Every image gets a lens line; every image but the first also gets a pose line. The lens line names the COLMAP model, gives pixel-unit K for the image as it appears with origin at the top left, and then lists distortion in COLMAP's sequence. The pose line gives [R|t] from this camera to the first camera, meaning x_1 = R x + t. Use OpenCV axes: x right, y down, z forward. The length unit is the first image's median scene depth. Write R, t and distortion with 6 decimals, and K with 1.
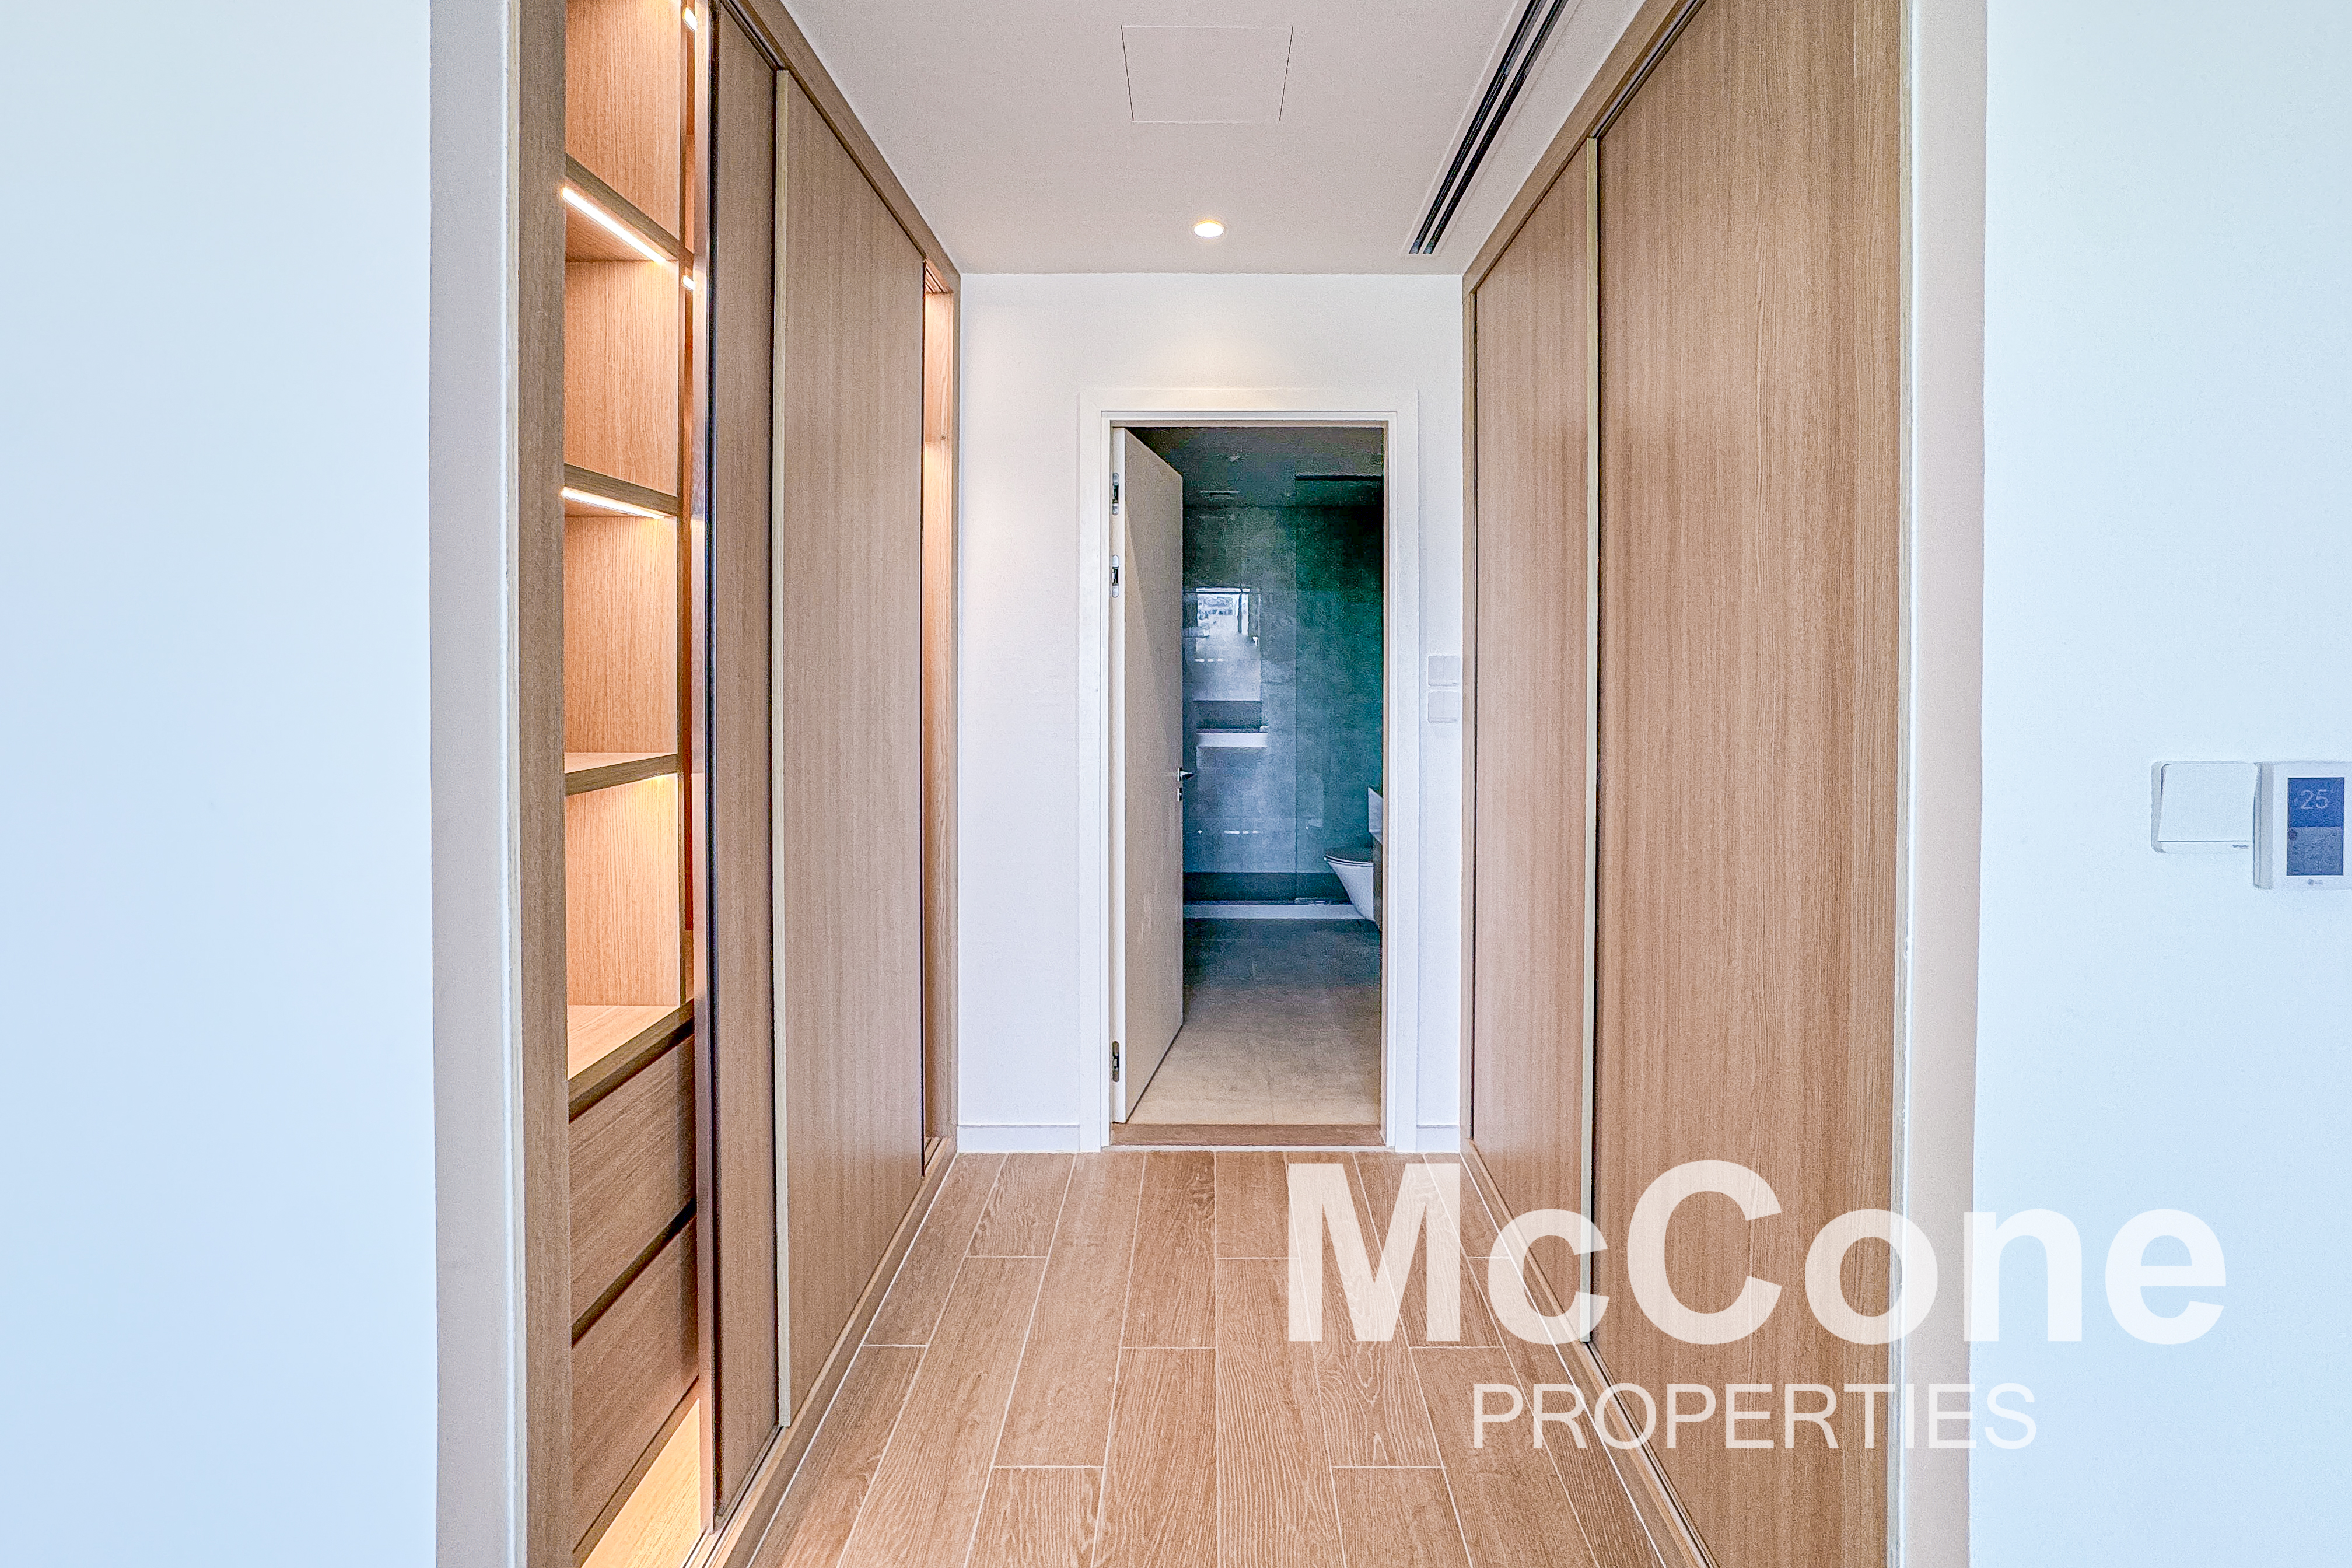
lens RADIAL K [[969.7, 0, 1201.1], [0, 969.7, 673.0], [0, 0, 1]] dist [-0.012702, 0.003624]
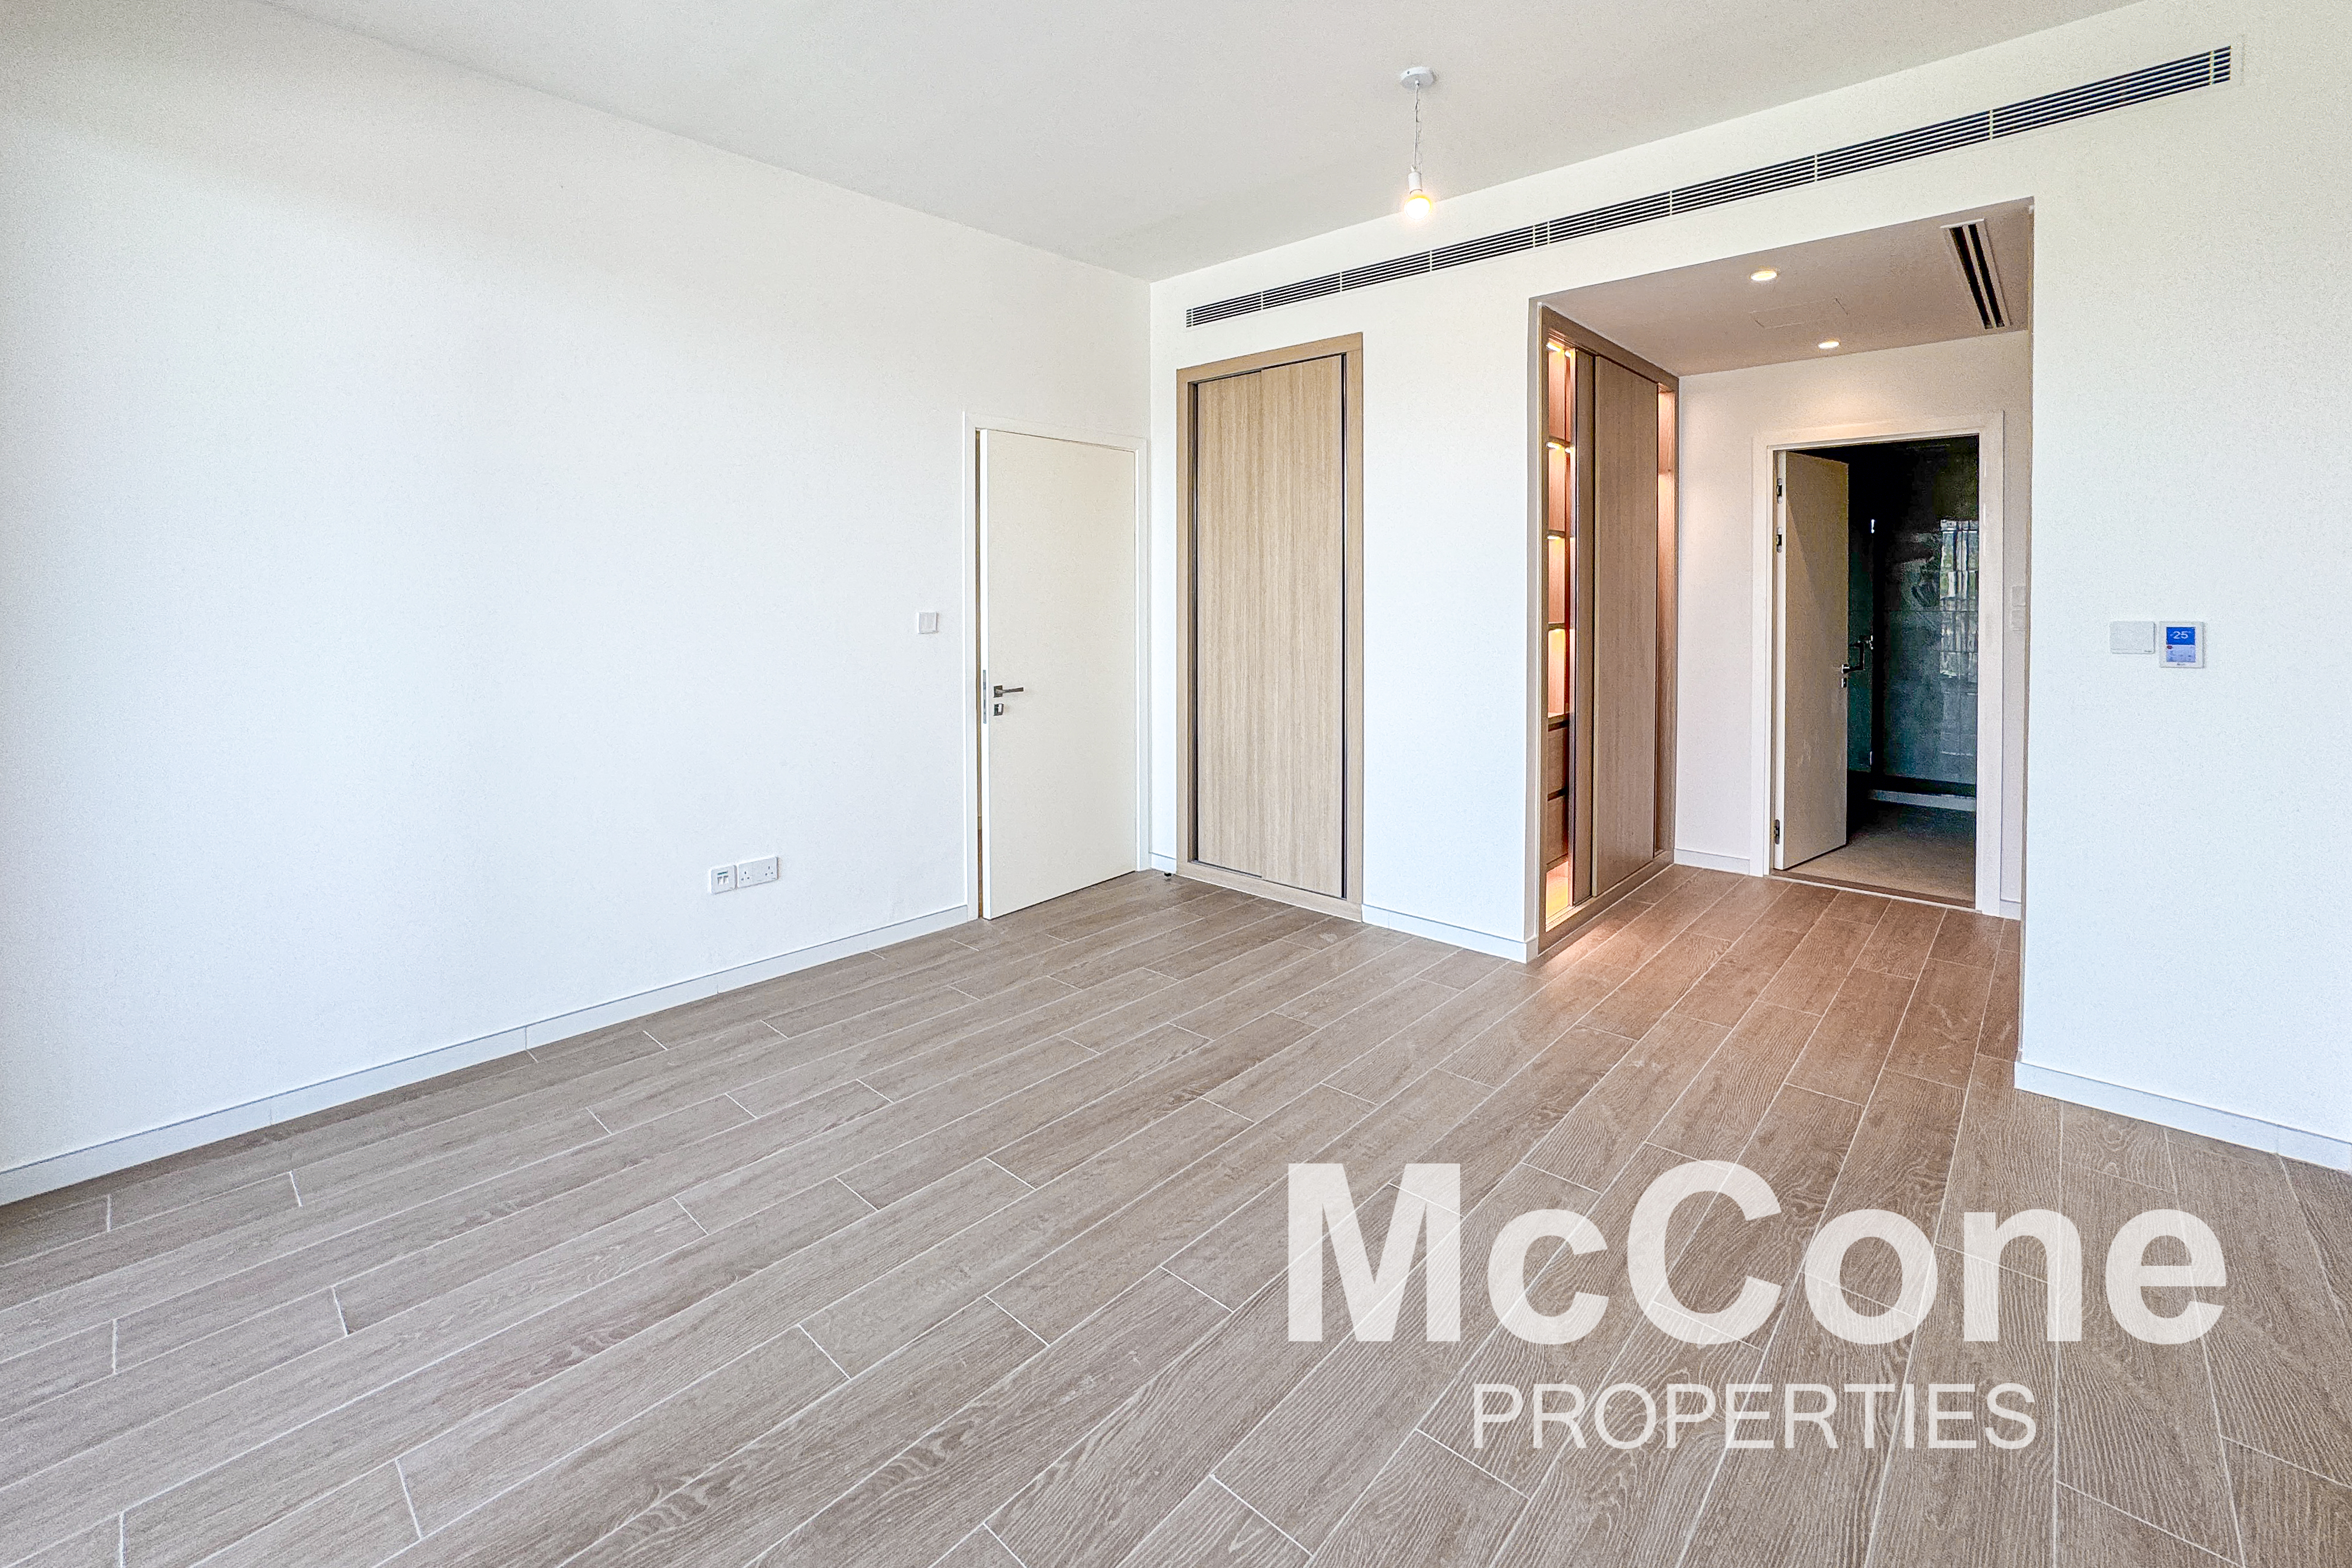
lens RADIAL K [[1011.9, 0, 1172.2], [0, 1011.9, 599.4], [0, 0, 1]] dist [-0.024460, 0.005996]
pose [[0.746392, 0.003288, -0.665499, 0.303772], [-0.012086, 0.999890, -0.008615, 0.030390], [0.665397, 0.014474, 0.746349, -1.059109]]
